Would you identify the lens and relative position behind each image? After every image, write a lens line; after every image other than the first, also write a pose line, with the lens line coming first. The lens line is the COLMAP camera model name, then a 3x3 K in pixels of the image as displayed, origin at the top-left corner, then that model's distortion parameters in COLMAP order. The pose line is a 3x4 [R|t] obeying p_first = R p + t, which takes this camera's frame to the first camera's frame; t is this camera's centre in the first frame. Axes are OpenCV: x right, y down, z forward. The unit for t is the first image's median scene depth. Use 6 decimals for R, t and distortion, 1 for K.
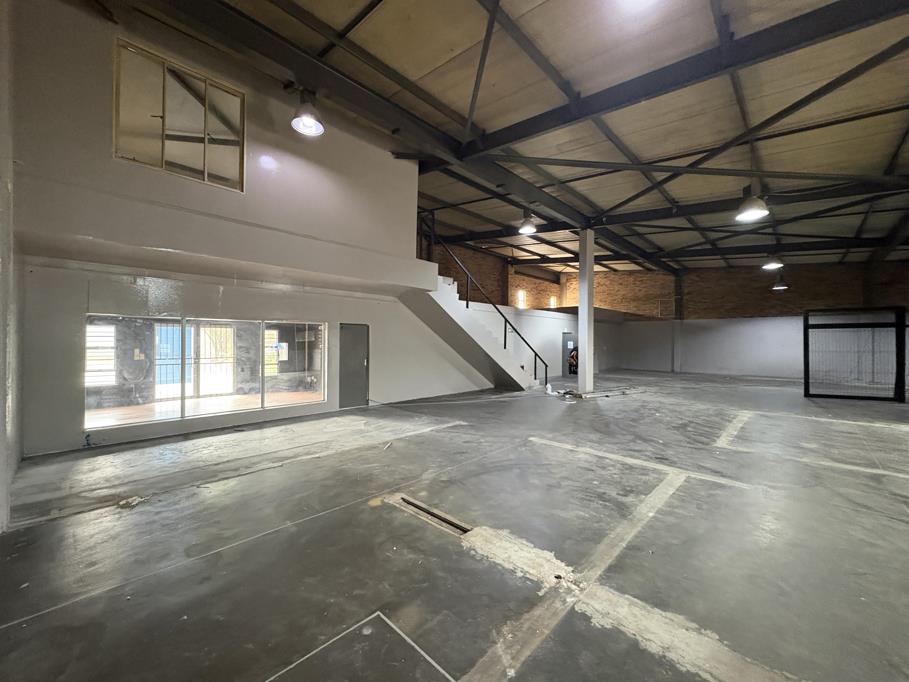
lens RADIAL K [[361.9, 0, 454.5], [0, 361.9, 341.0], [0, 0, 1]] dist [0.000436, 0.000025]
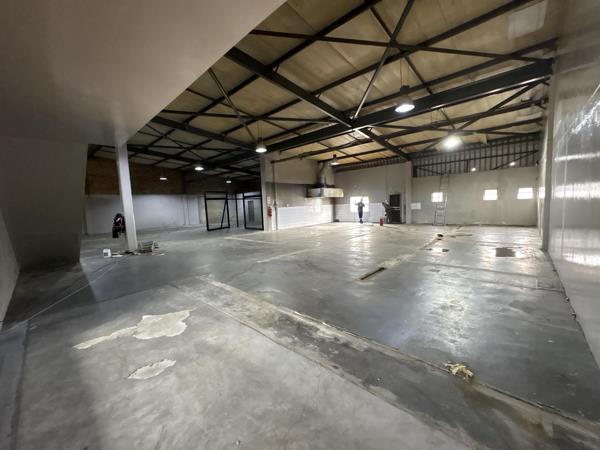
lens RADIAL K [[238.9, 0, 300.0], [0, 238.9, 225.0], [0, 0, 1]] dist [0.000436, 0.000025]
pose [[-0.023481, -0.091405, 0.995537, -0.867006], [0.040110, 0.994924, 0.092295, 0.011037], [-0.998919, 0.042098, -0.019695, 0.840462]]
